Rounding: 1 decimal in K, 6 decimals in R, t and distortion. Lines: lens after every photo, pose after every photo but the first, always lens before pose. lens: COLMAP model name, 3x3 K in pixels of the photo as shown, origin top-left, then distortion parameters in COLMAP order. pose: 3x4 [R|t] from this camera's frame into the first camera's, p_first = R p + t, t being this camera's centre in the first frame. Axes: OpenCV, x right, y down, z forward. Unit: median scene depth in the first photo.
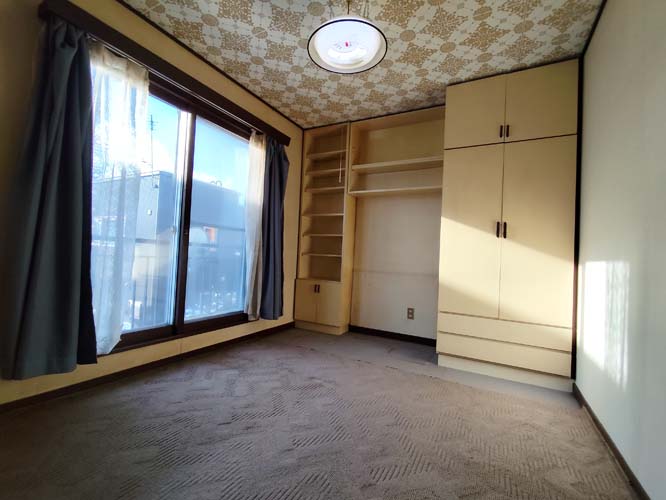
lens RADIAL K [[302.8, 0, 328.8], [0, 302.8, 247.6], [0, 0, 1]] dist [-0.005706, -0.000440]
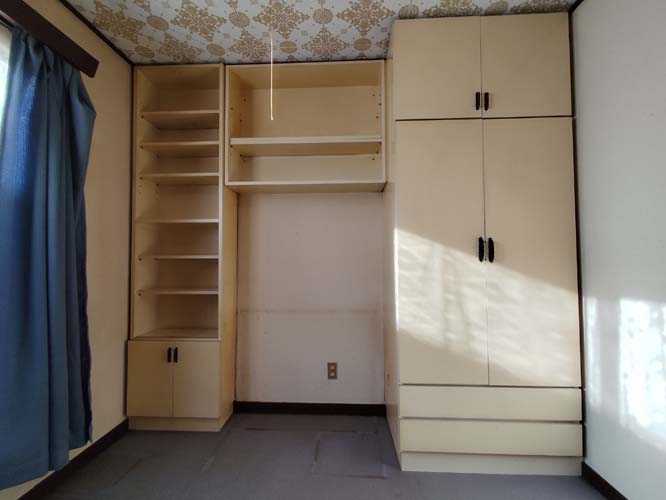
lens RADIAL K [[302.8, 0, 328.8], [0, 302.8, 247.6], [0, 0, 1]] dist [-0.005706, -0.000440]
pose [[0.896988, -0.036019, 0.440585, -0.018853], [0.034776, 0.999336, 0.010897, -0.057497], [-0.440684, 0.005547, 0.897645, 0.389804]]
